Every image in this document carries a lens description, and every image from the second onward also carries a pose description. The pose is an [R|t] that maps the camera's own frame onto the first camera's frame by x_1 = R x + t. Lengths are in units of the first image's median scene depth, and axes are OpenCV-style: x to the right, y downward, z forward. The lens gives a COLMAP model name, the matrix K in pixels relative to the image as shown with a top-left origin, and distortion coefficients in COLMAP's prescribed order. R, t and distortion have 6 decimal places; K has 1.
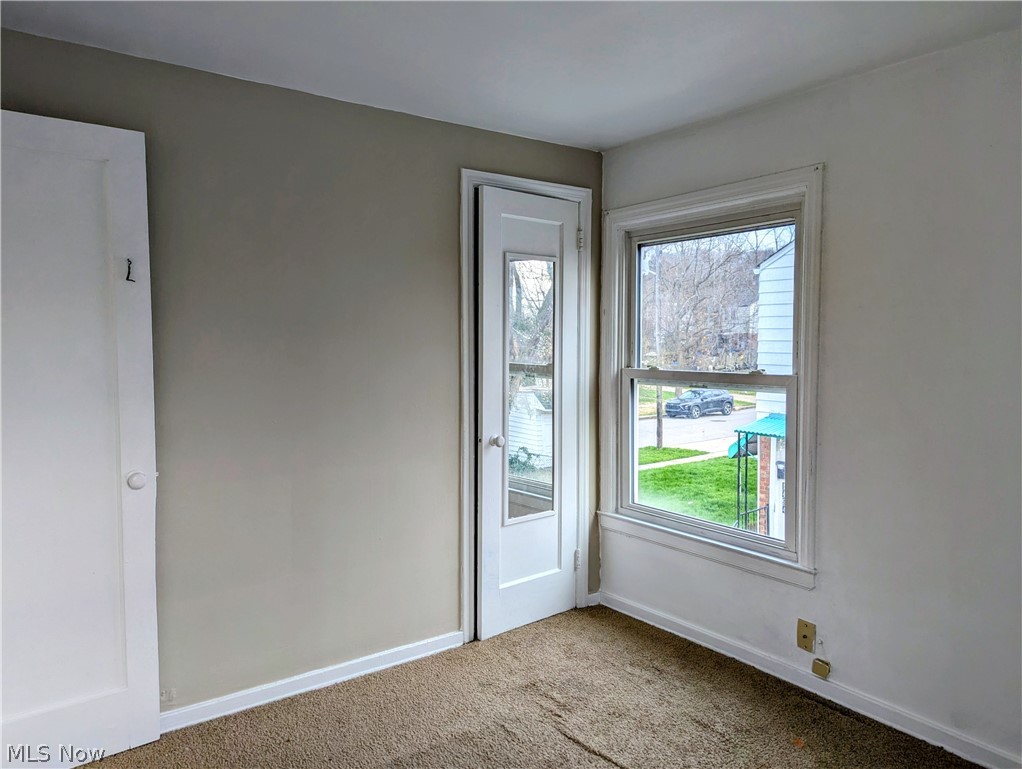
lens RADIAL K [[724.8, 0, 507.3], [0, 724.8, 379.6], [0, 0, 1]] dist [0.103054, -0.083536]
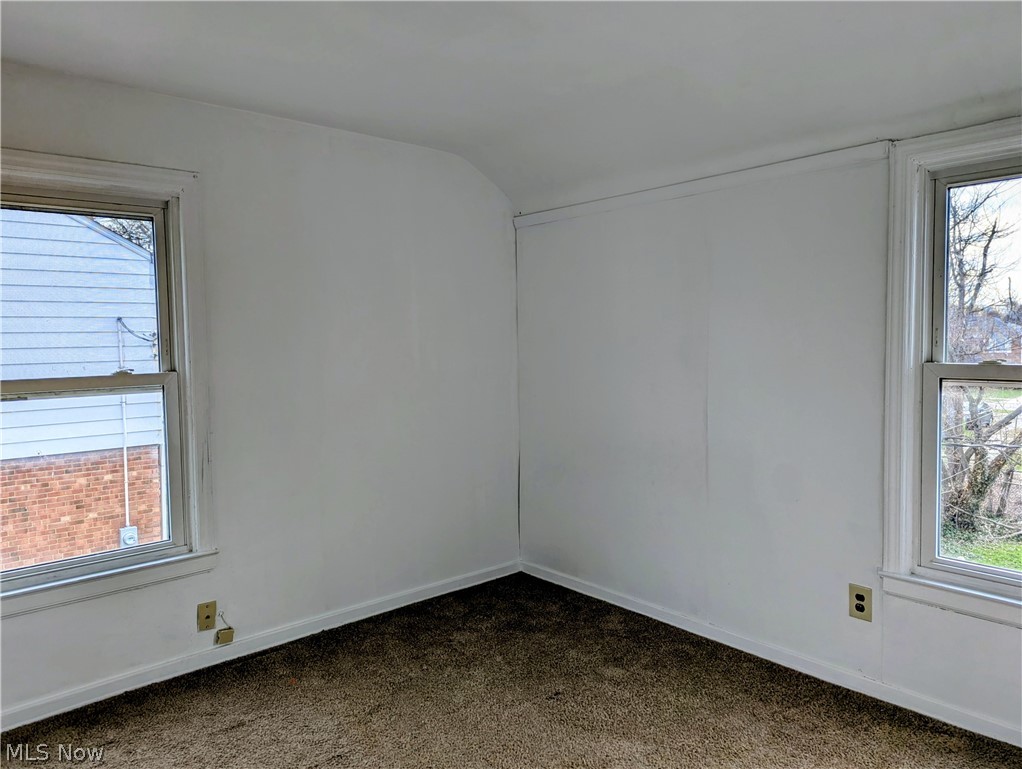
lens RADIAL K [[724.8, 0, 507.3], [0, 724.8, 379.6], [0, 0, 1]] dist [0.103054, -0.083536]
pose [[-0.110595, -0.056354, 0.992267, -0.669305], [0.059981, 0.996193, 0.063262, -0.032764], [-0.992054, 0.066514, -0.106794, 0.656173]]
